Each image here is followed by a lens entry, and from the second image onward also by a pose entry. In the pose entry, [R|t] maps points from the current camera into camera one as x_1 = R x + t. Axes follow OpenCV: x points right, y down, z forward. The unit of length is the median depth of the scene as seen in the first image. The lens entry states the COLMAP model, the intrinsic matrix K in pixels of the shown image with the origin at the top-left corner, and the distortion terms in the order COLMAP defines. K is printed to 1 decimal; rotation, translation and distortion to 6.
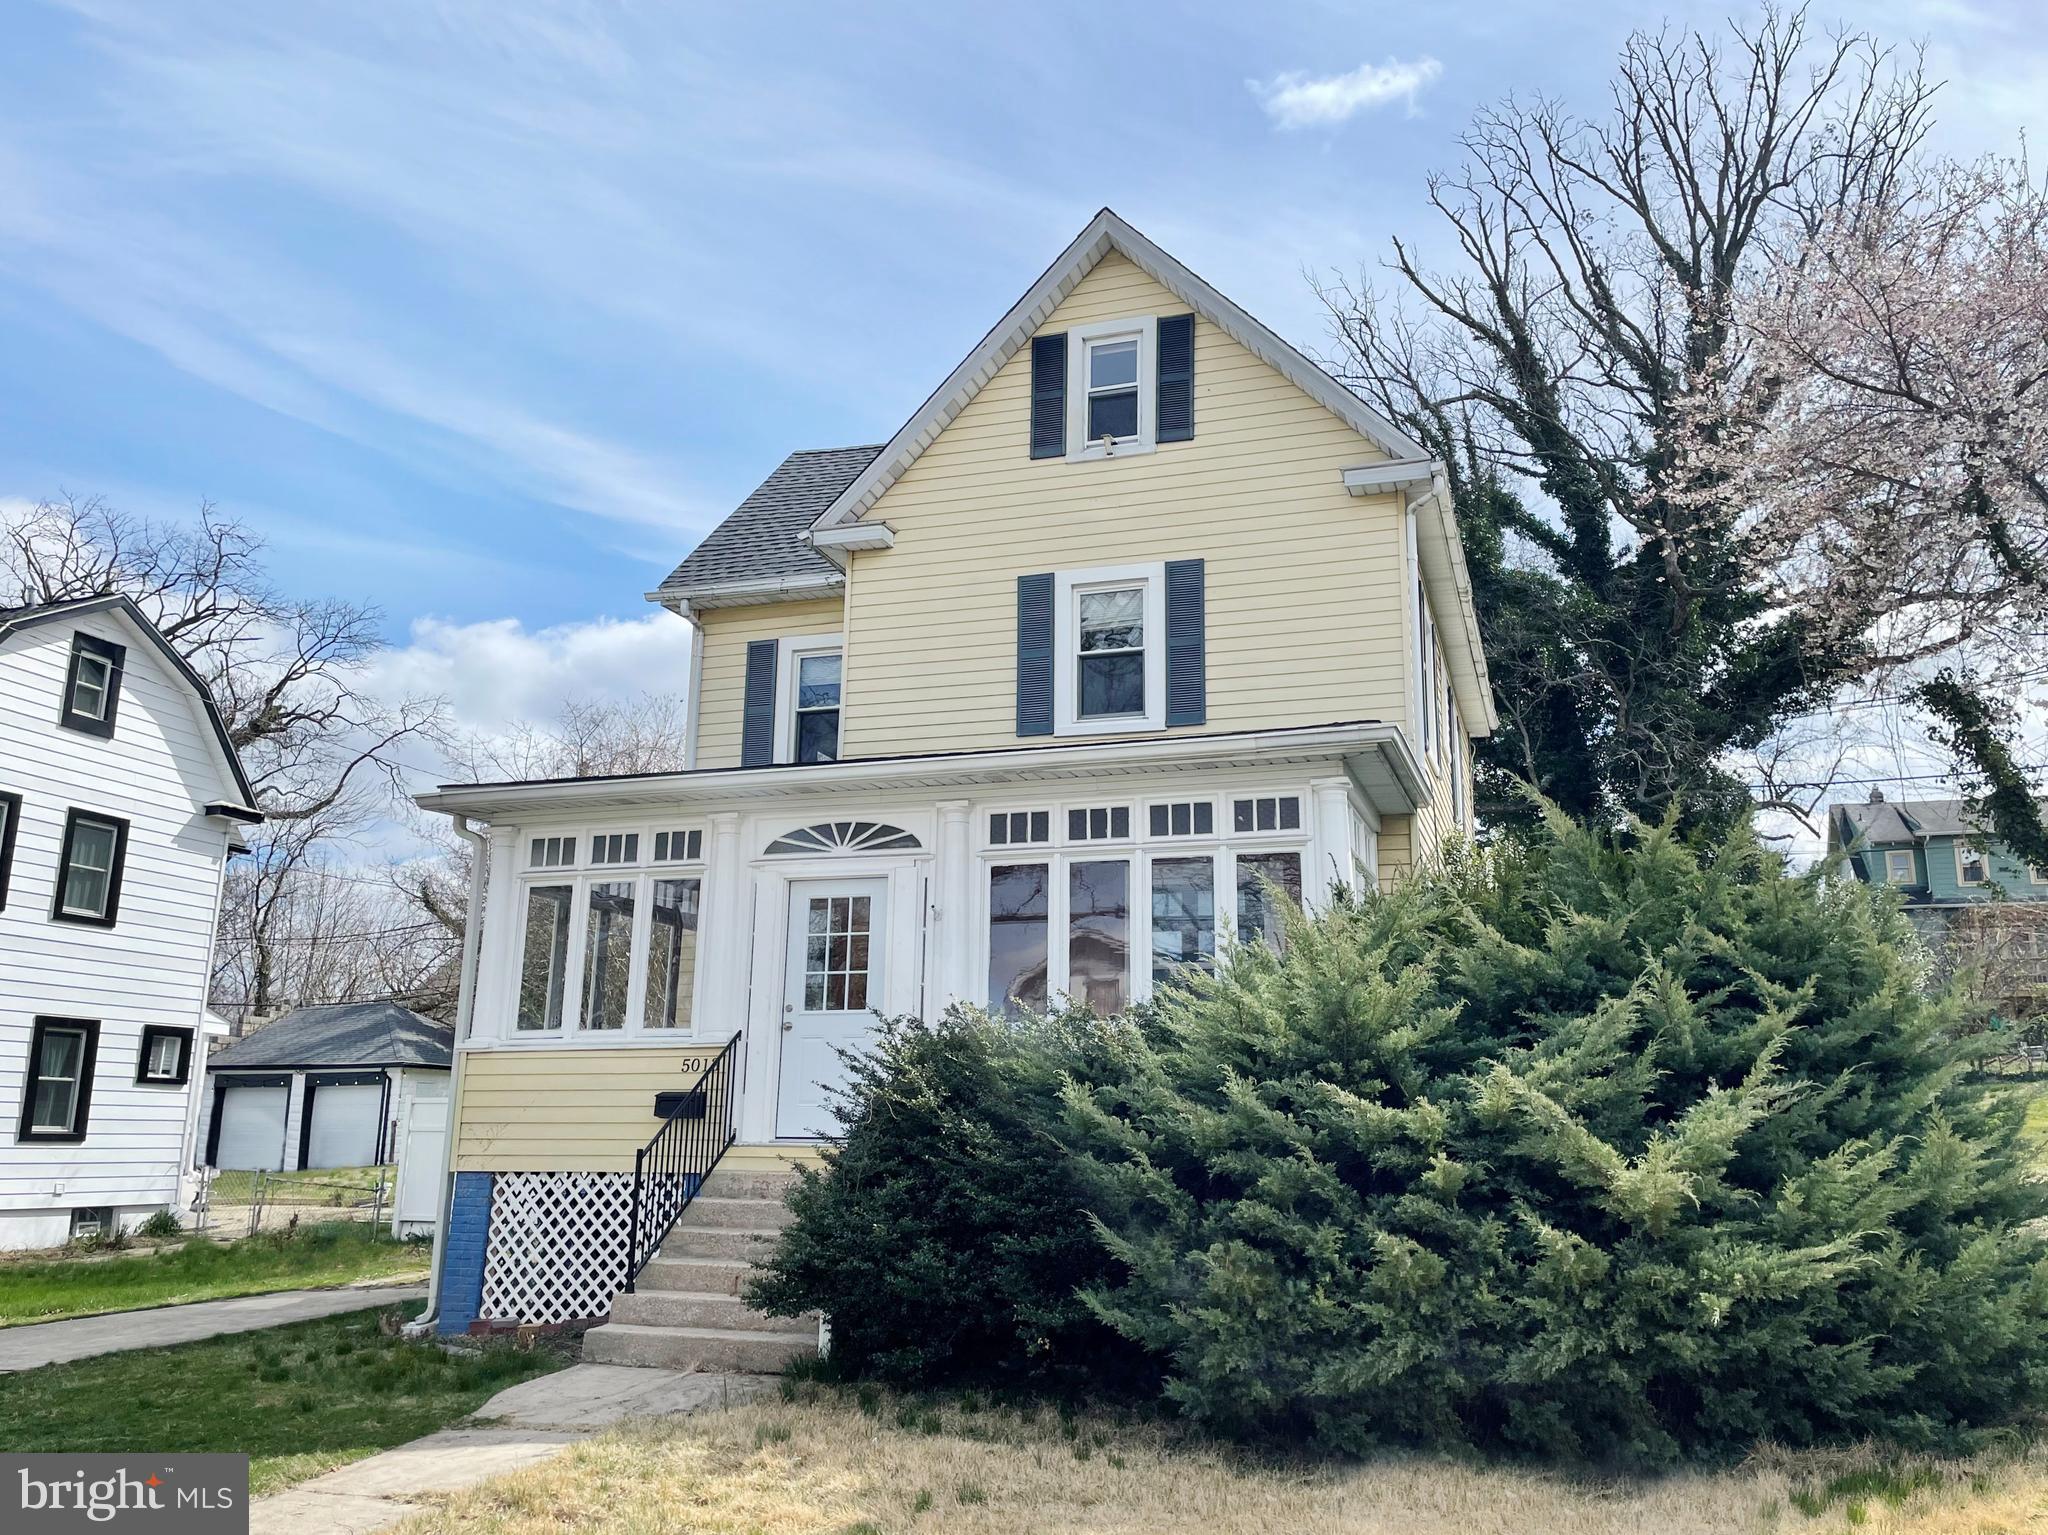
lens RADIAL K [[1568.2, 0, 1031.0], [0, 1568.2, 760.7], [0, 0, 1]] dist [0.021745, -0.009288]
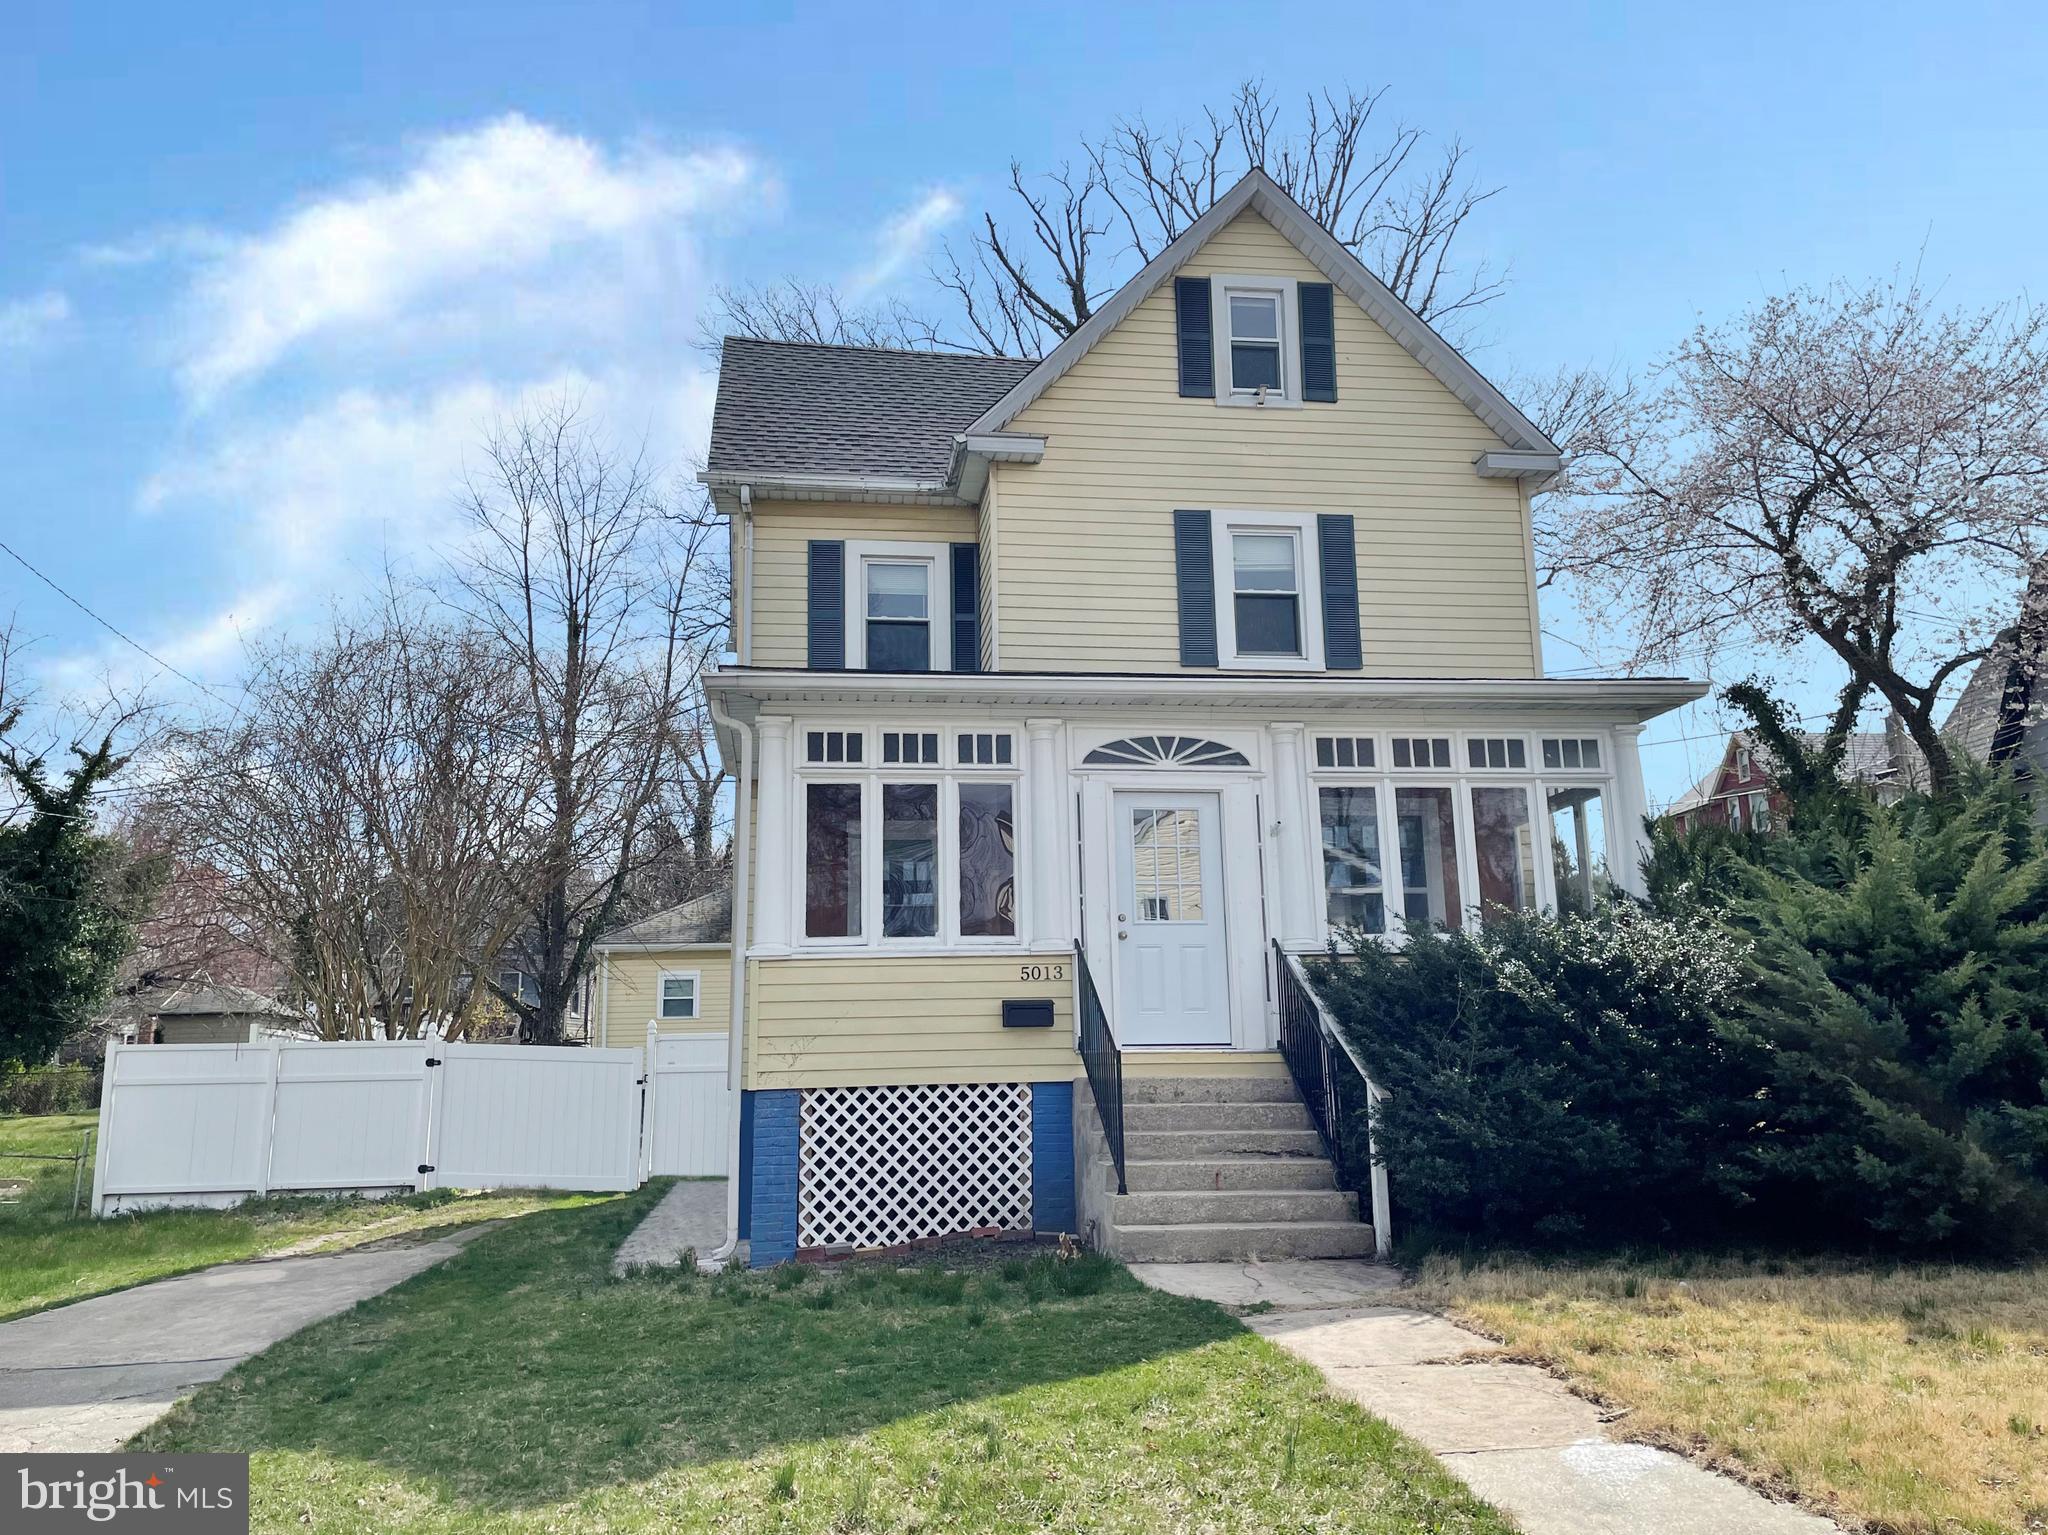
lens RADIAL K [[1568.2, 0, 1025.0], [0, 1568.2, 774.4], [0, 0, 1]] dist [0.021745, -0.009288]
pose [[0.905730, 0.056640, 0.420054, -0.542361], [-0.071545, 0.997241, 0.019799, 0.043687], [-0.417774, -0.047985, 0.907283, 0.106543]]
